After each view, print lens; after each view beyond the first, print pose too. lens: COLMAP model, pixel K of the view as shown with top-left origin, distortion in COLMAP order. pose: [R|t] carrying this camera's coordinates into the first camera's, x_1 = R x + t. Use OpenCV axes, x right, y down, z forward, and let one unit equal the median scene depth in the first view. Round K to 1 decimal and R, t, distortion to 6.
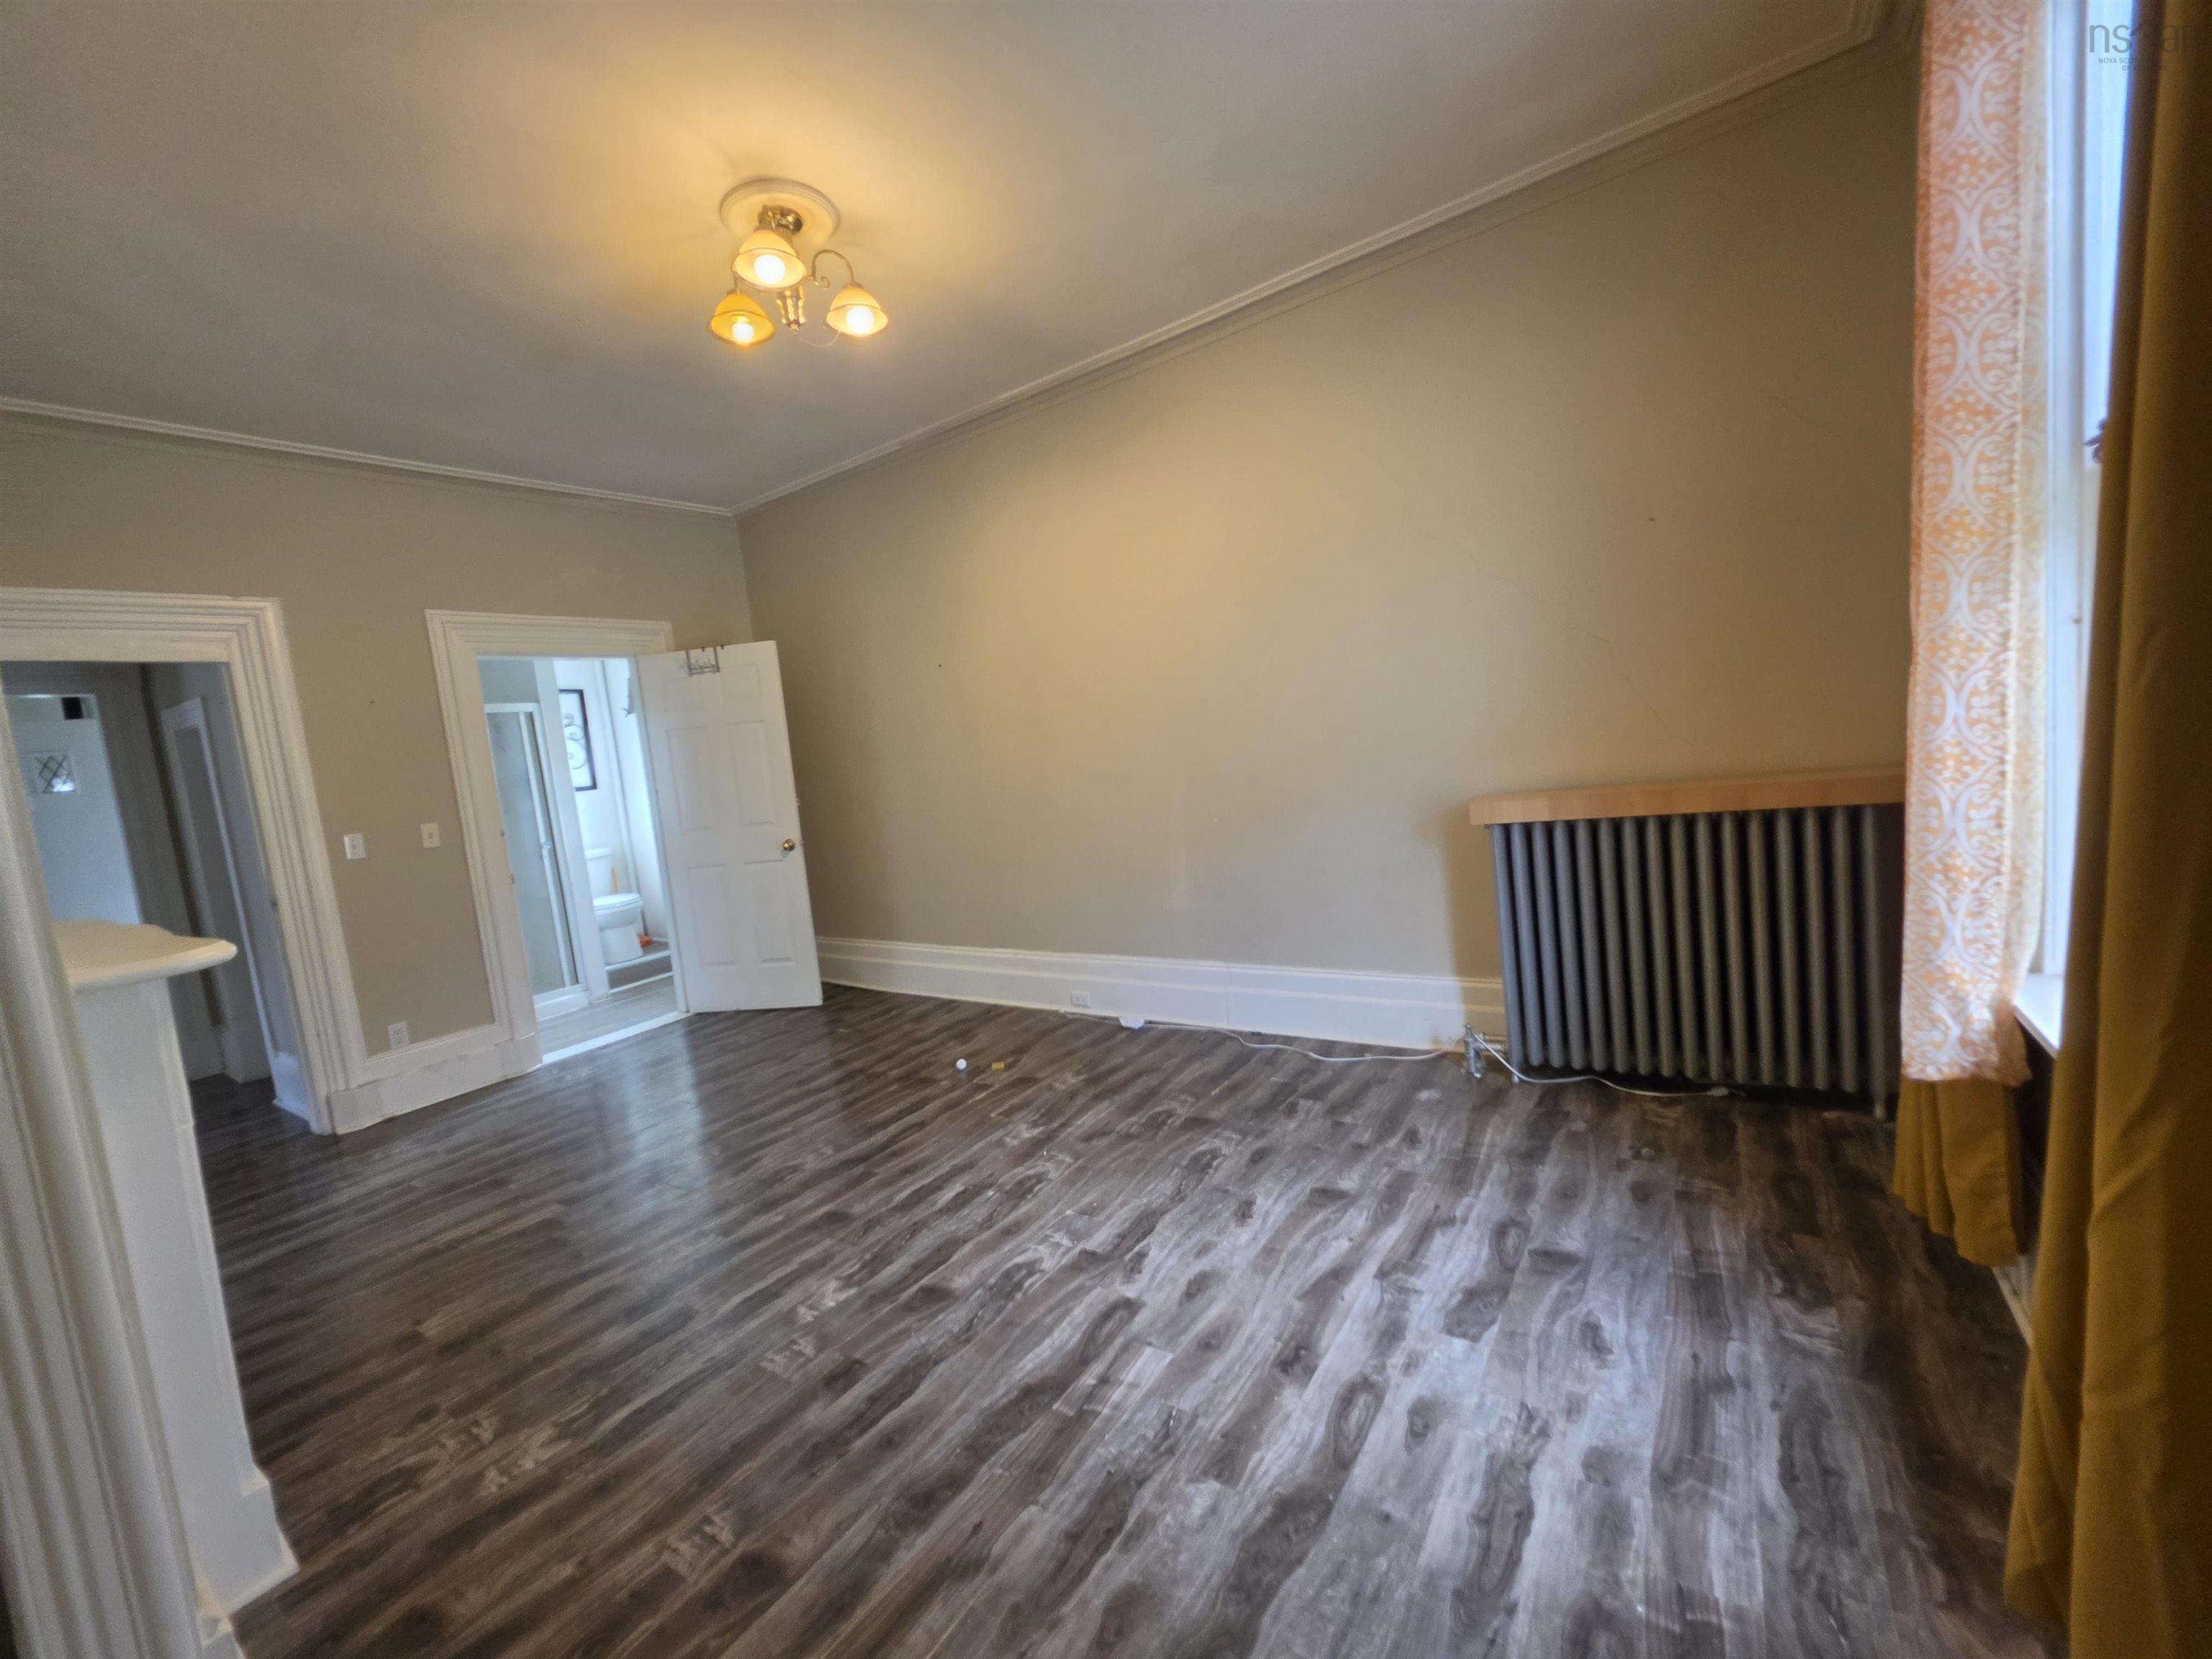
lens RADIAL K [[888.1, 0, 1113.4], [0, 888.1, 837.2], [0, 0, 1]] dist [-0.004788, 0.000436]
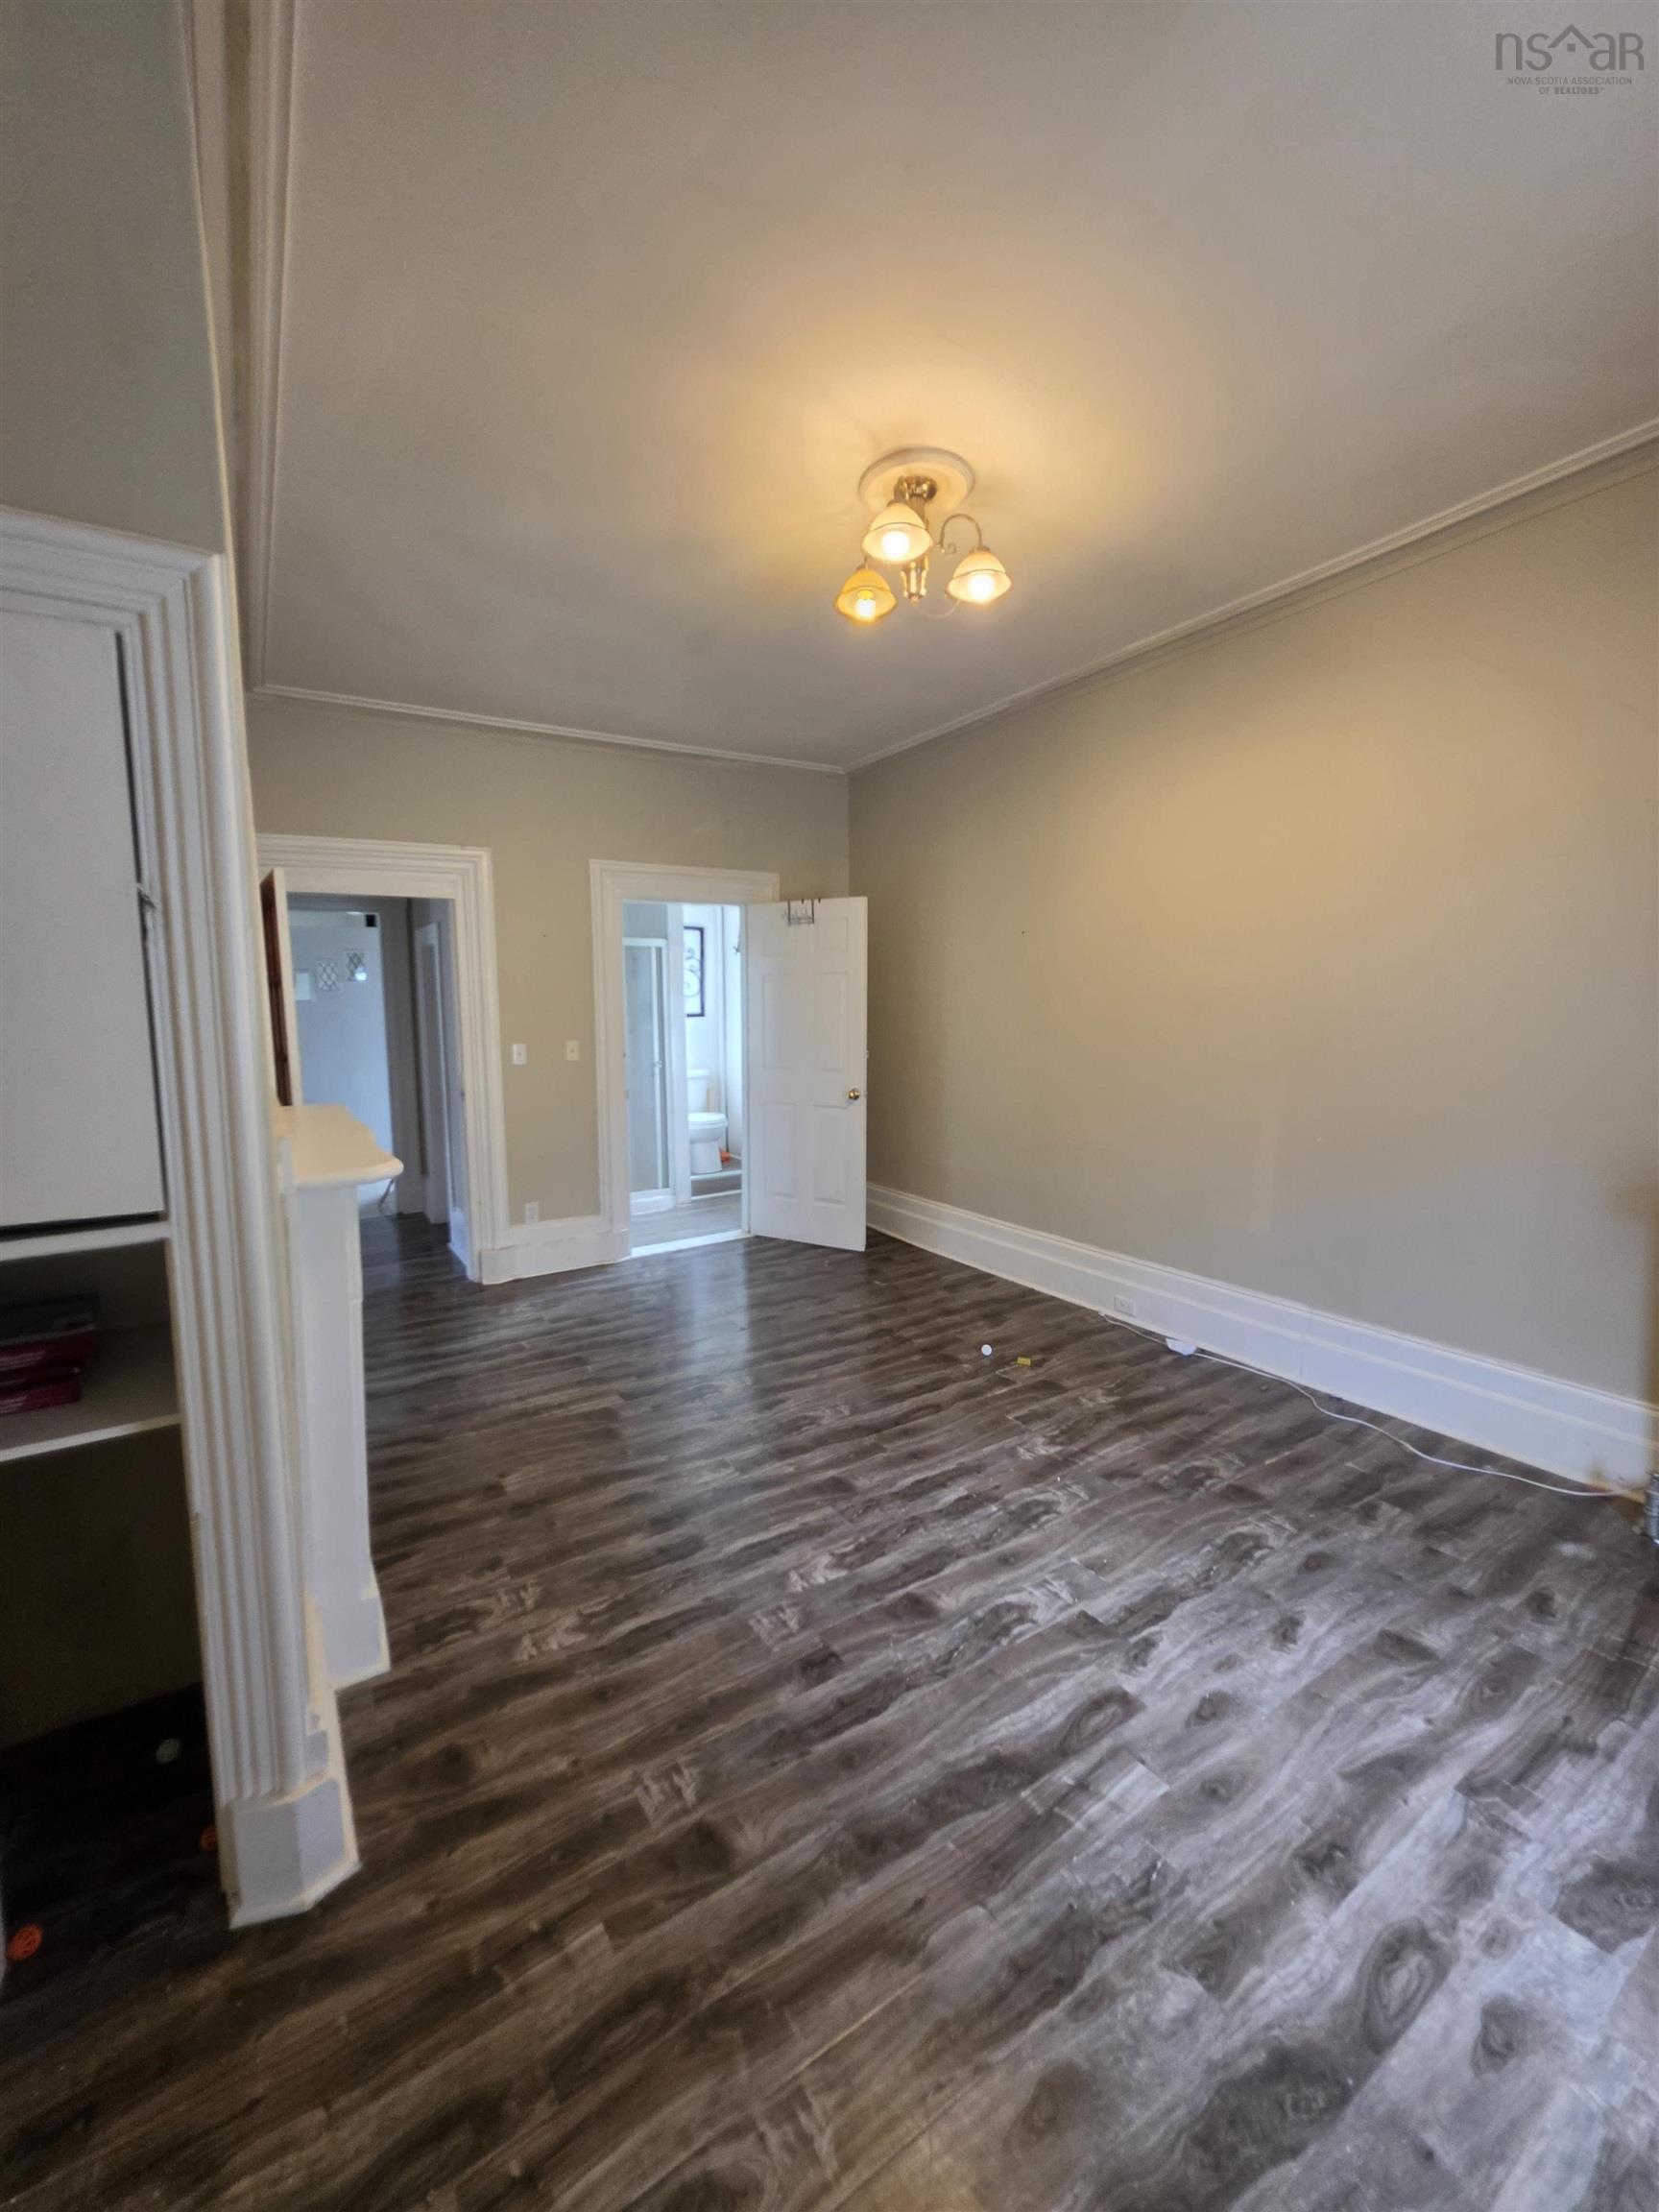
lens RADIAL K [[888.1, 0, 828.2], [0, 888.1, 1100.8], [0, 0, 1]] dist [-0.004788, 0.000436]
pose [[0.916215, 0.135100, -0.377225, -0.001374], [-0.126112, 0.990827, 0.048553, -0.061324], [0.380324, 0.003088, 0.924848, 0.055789]]
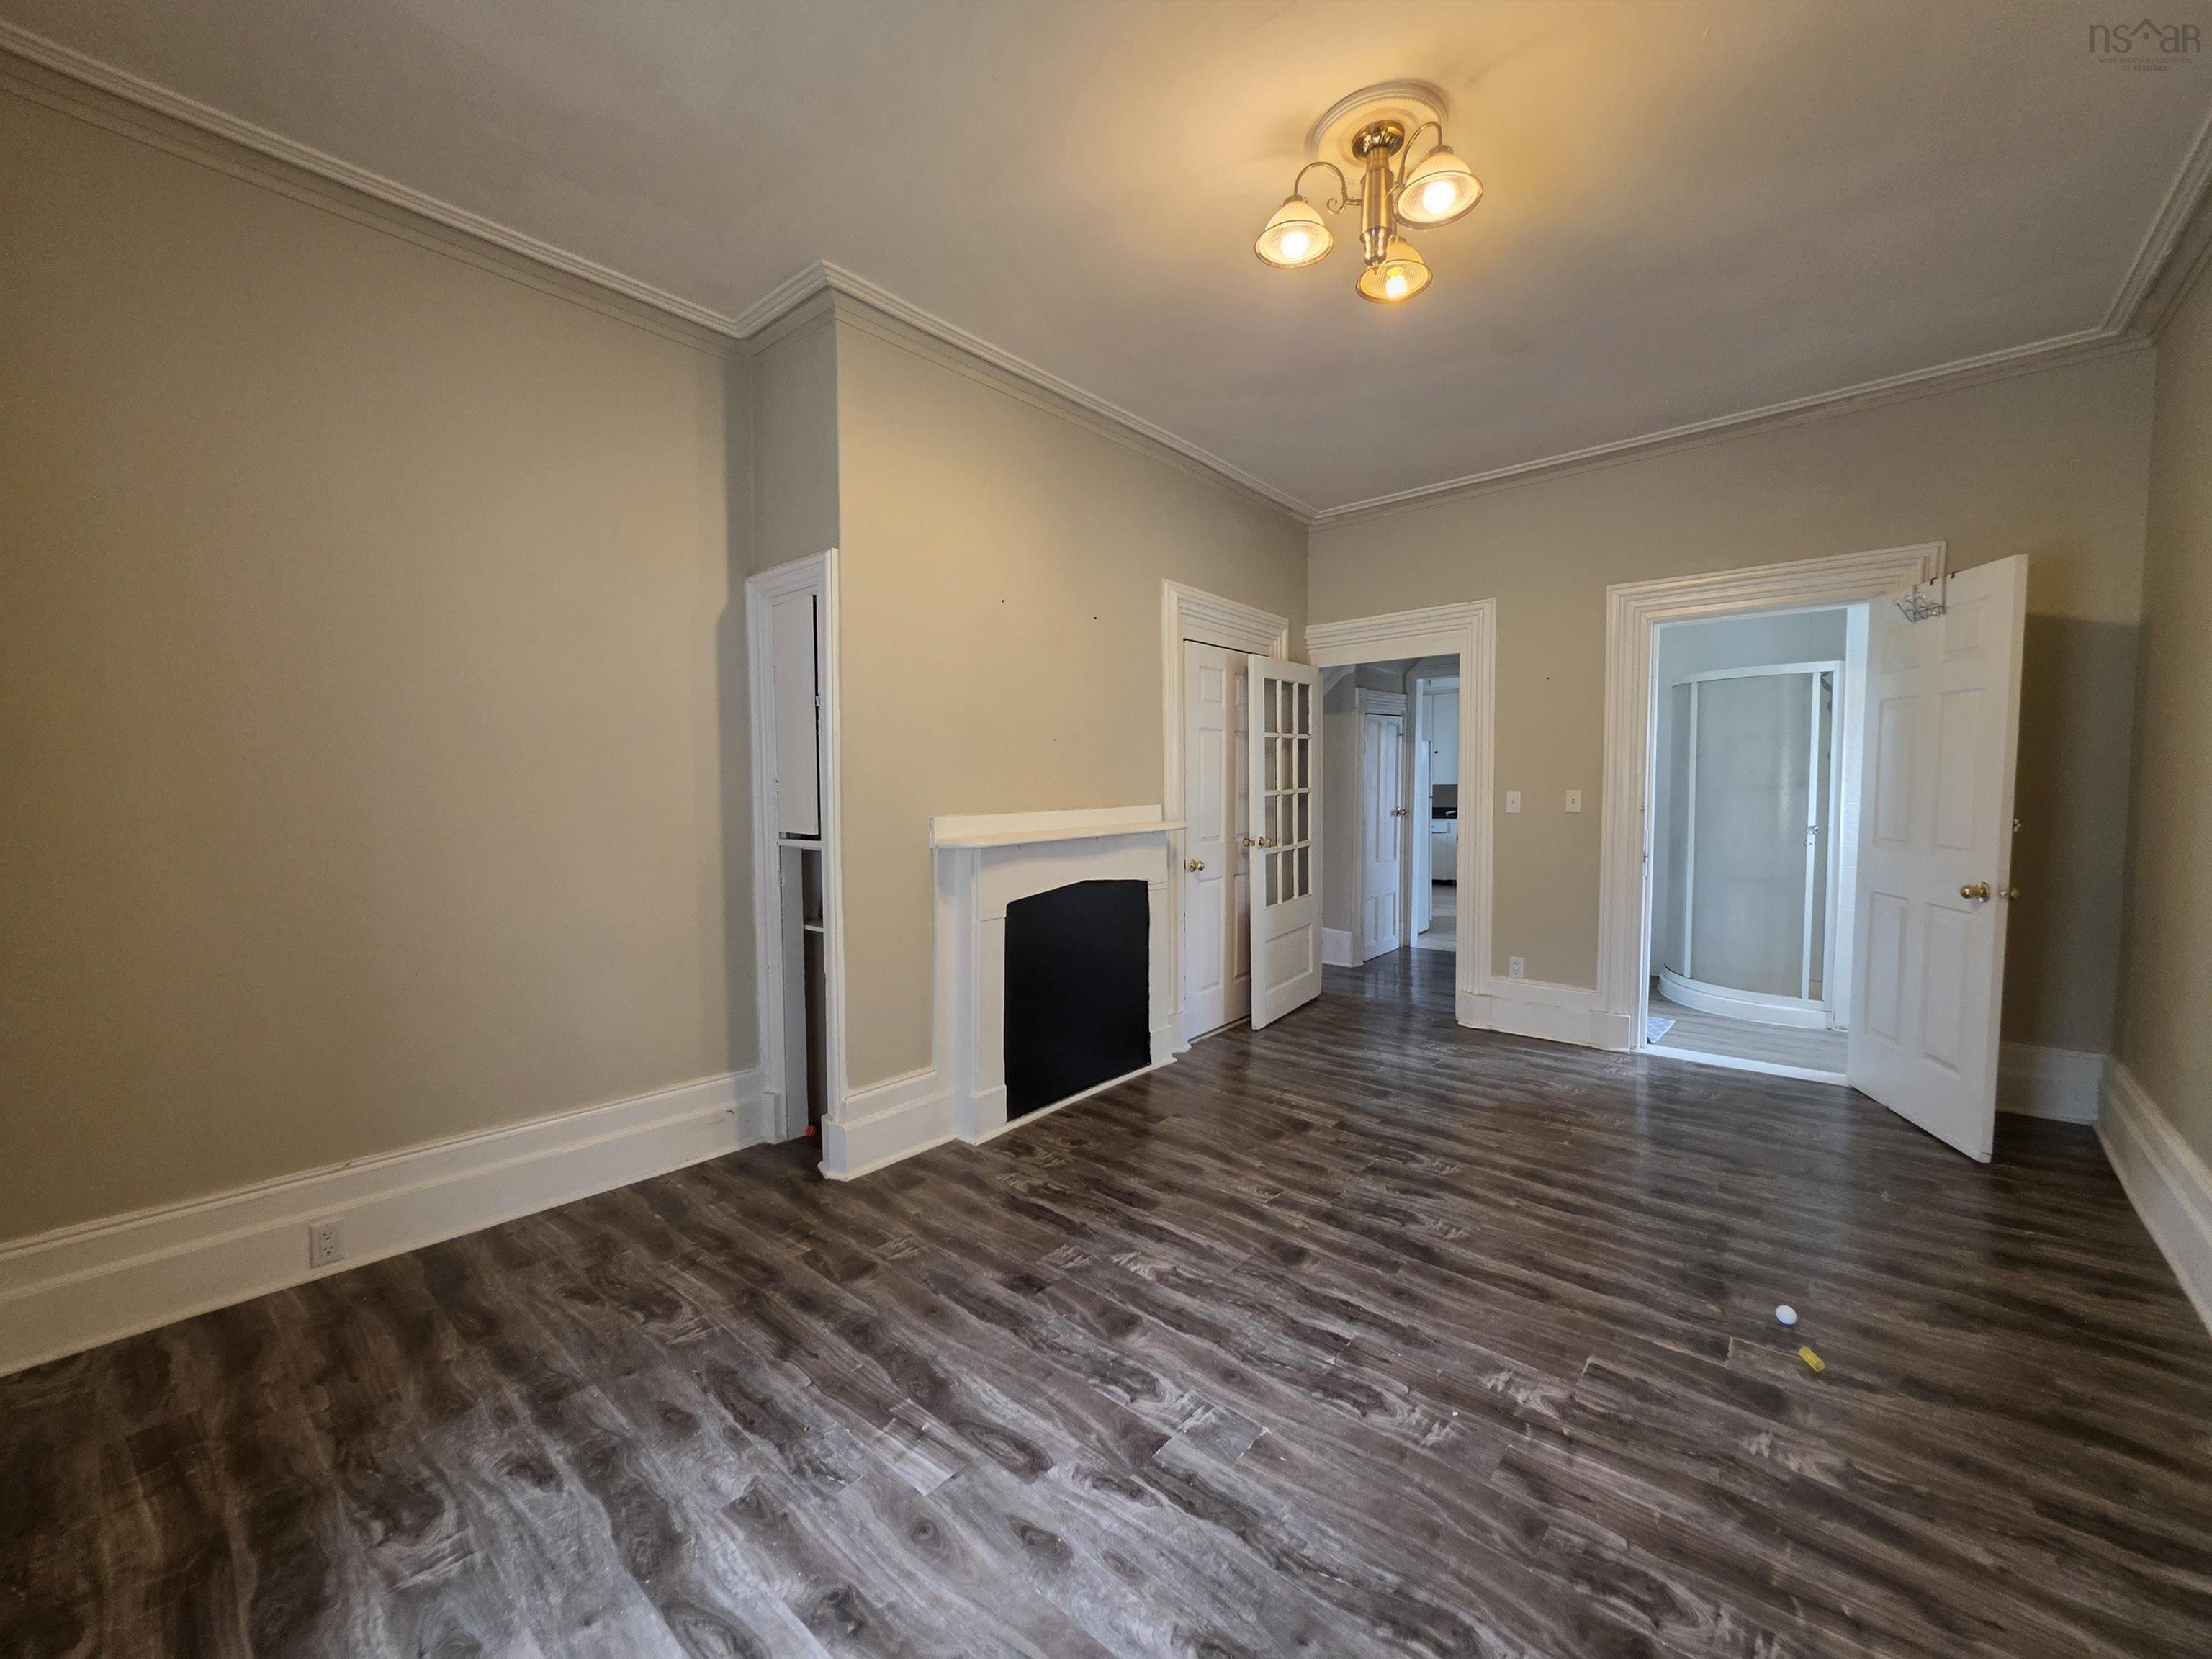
lens RADIAL K [[888.1, 0, 1088.9], [0, 888.1, 826.7], [0, 0, 1]] dist [-0.004788, 0.000436]
pose [[-0.123884, 0.156807, -0.979829, 0.614287], [-0.084933, 0.982136, 0.167914, -0.173063], [0.988655, 0.104022, -0.108353, 0.908945]]
